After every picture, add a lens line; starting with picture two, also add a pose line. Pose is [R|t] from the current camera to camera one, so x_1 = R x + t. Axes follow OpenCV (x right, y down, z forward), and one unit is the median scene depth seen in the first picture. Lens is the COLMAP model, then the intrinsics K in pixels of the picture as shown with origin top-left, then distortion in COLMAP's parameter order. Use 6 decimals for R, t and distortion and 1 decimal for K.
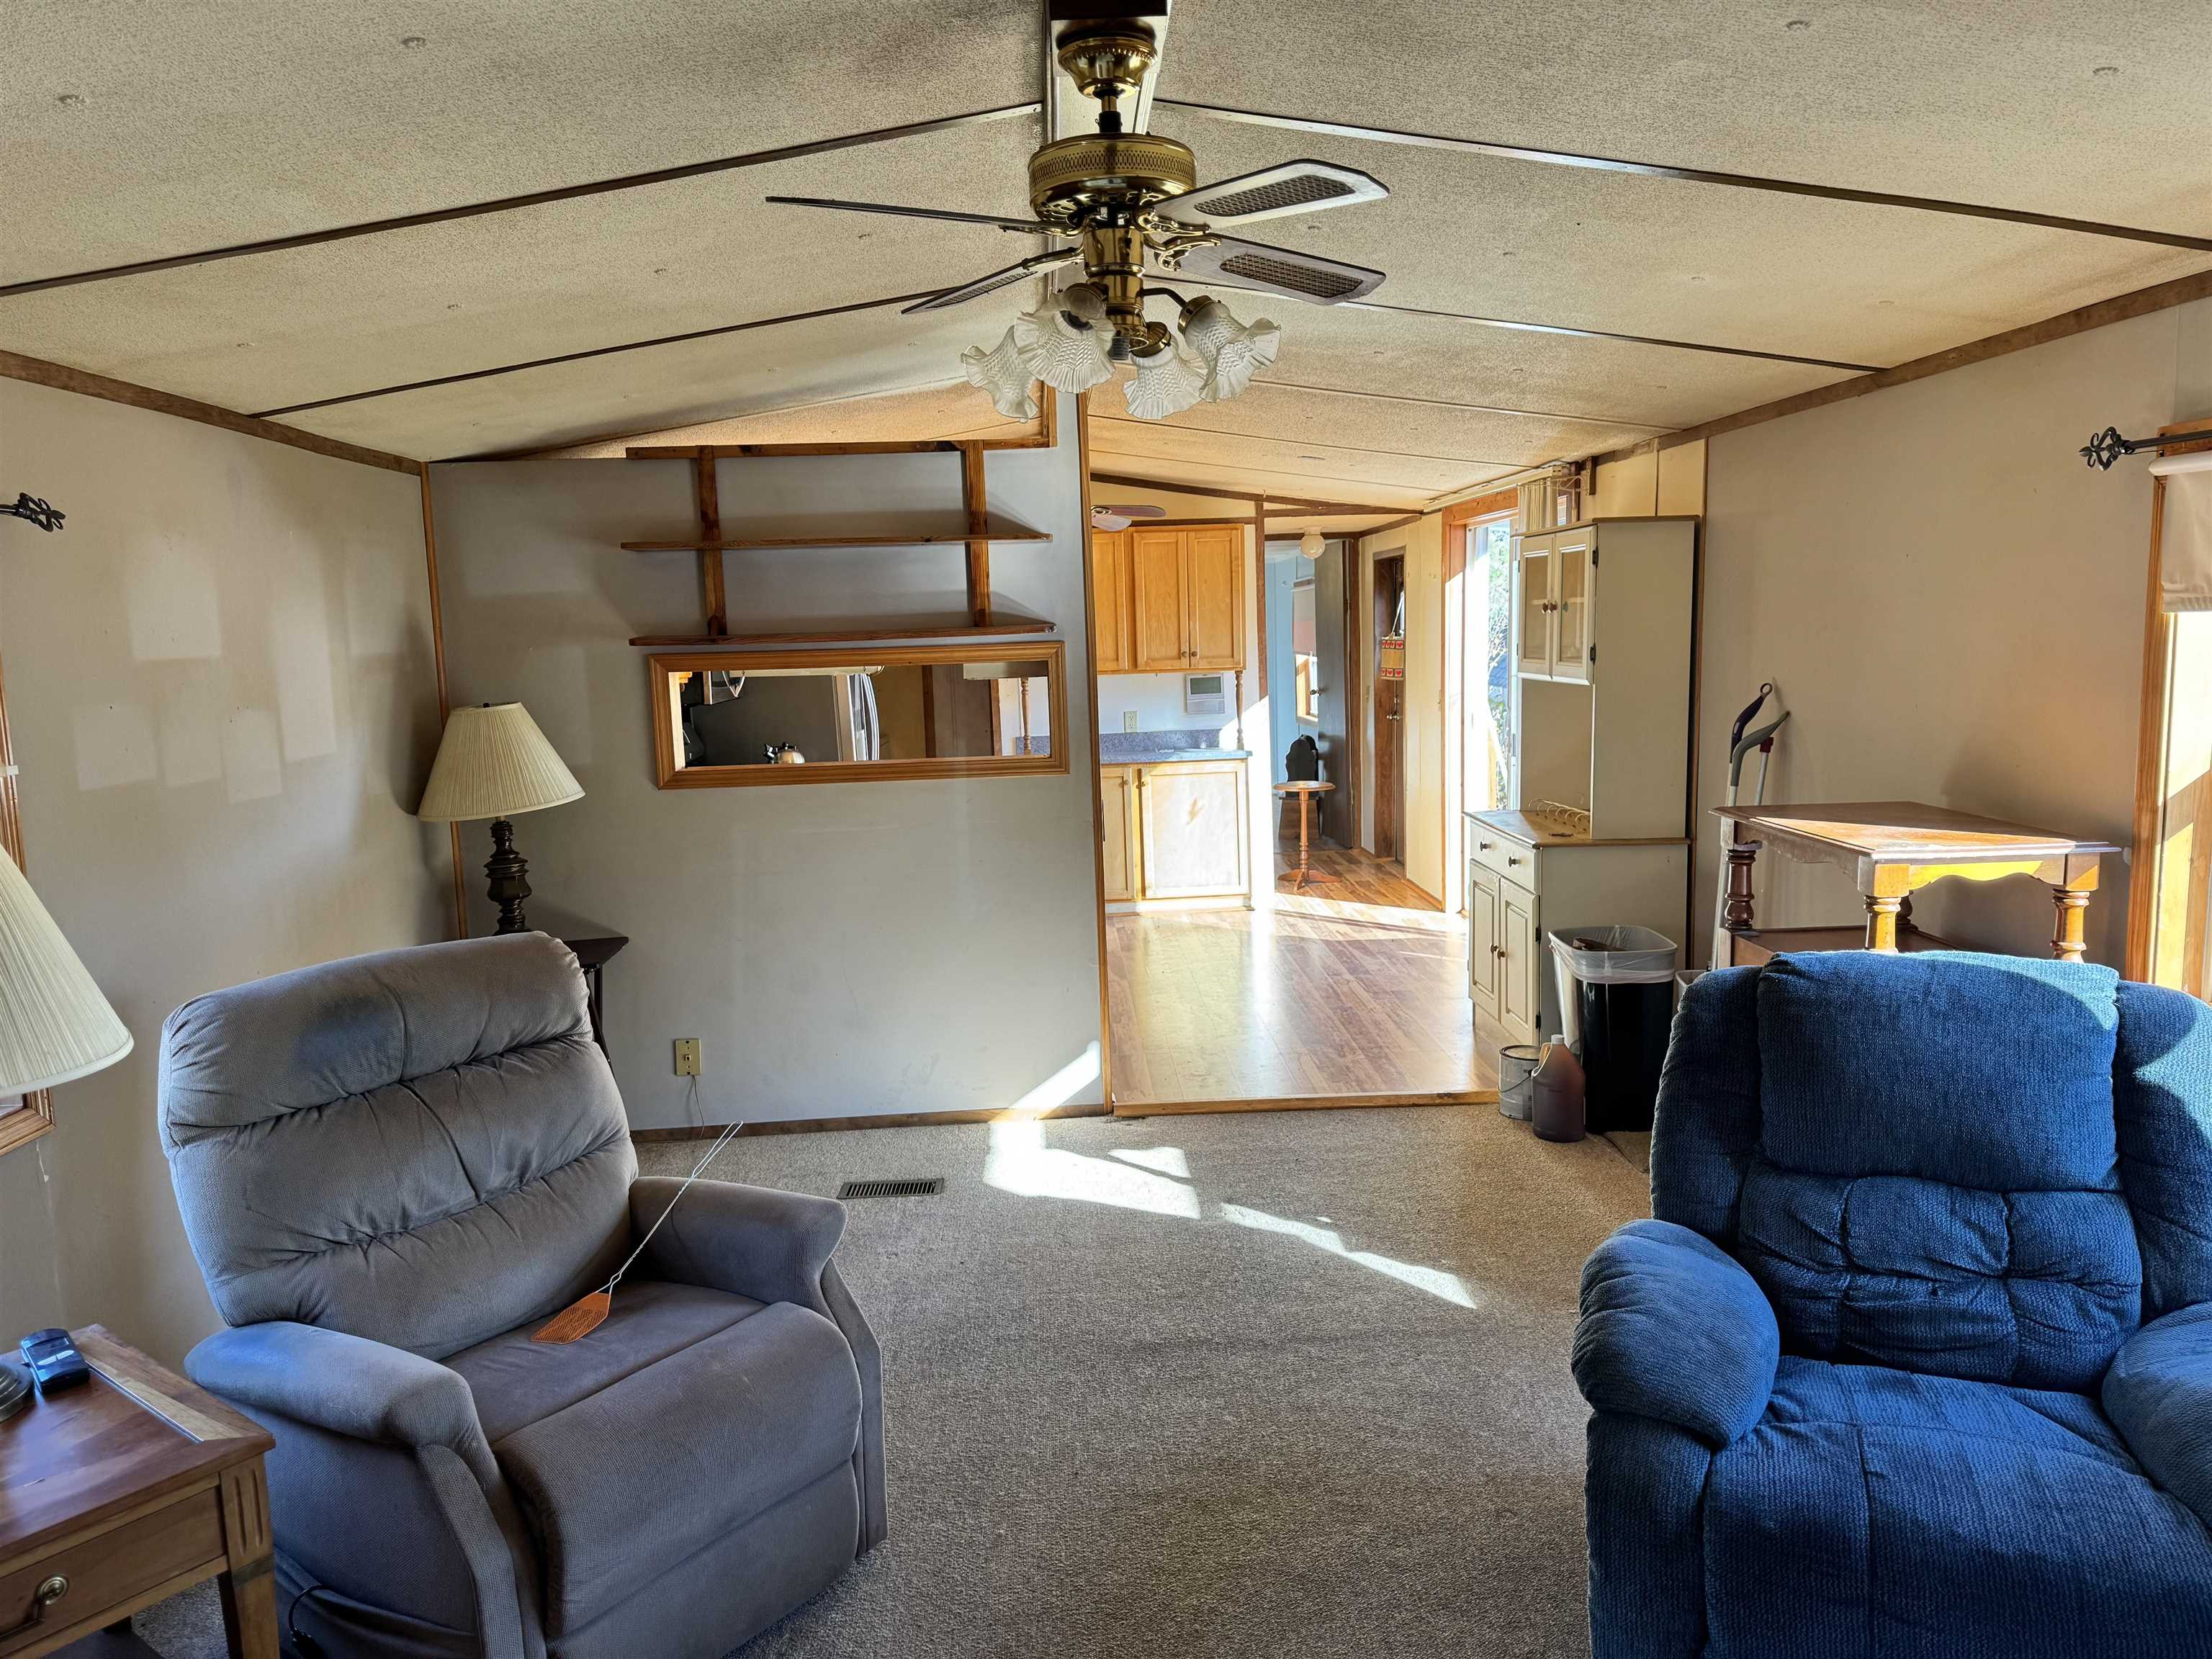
lens RADIAL K [[1546.2, 0, 1107.8], [0, 1546.2, 830.0], [0, 0, 1]] dist [0.002140, -0.000868]
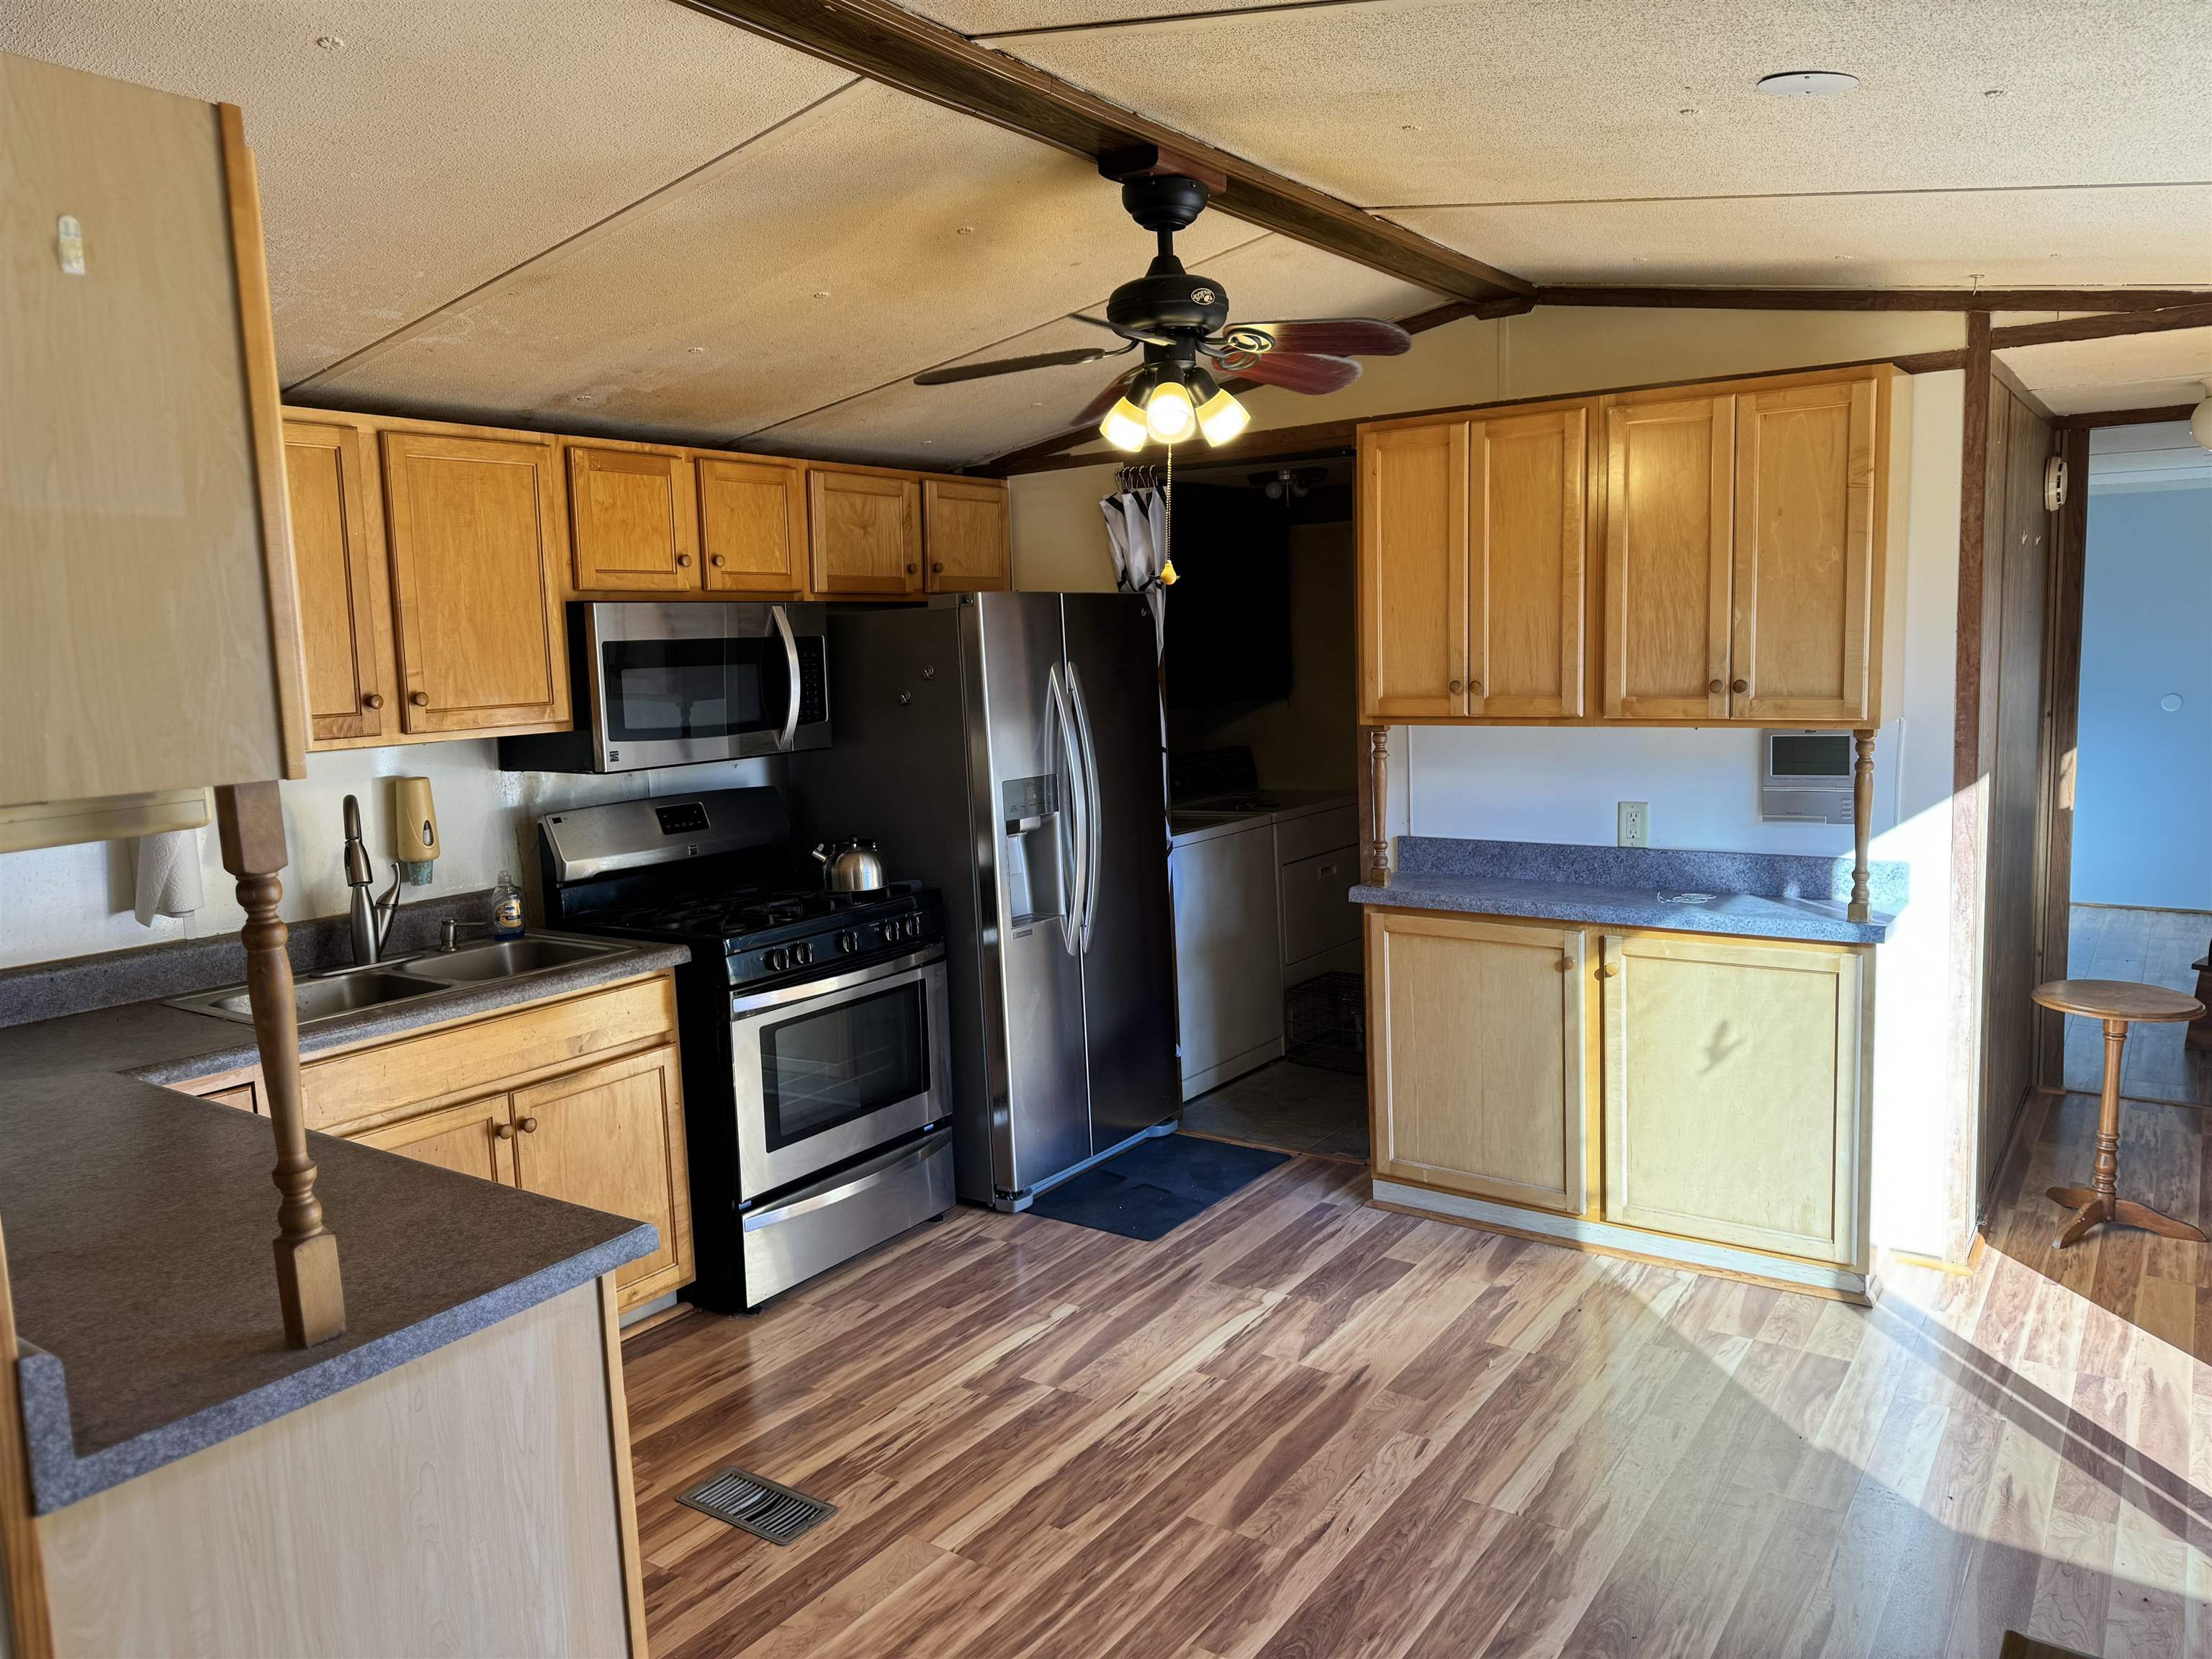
lens RADIAL K [[1546.2, 0, 1104.3], [0, 1546.2, 831.6], [0, 0, 1]] dist [0.002140, -0.000868]
pose [[0.775596, 0.078670, -0.626309, 0.188584], [-0.070973, 0.996780, 0.037314, -0.076606], [0.627227, 0.015510, 0.778682, 0.554445]]
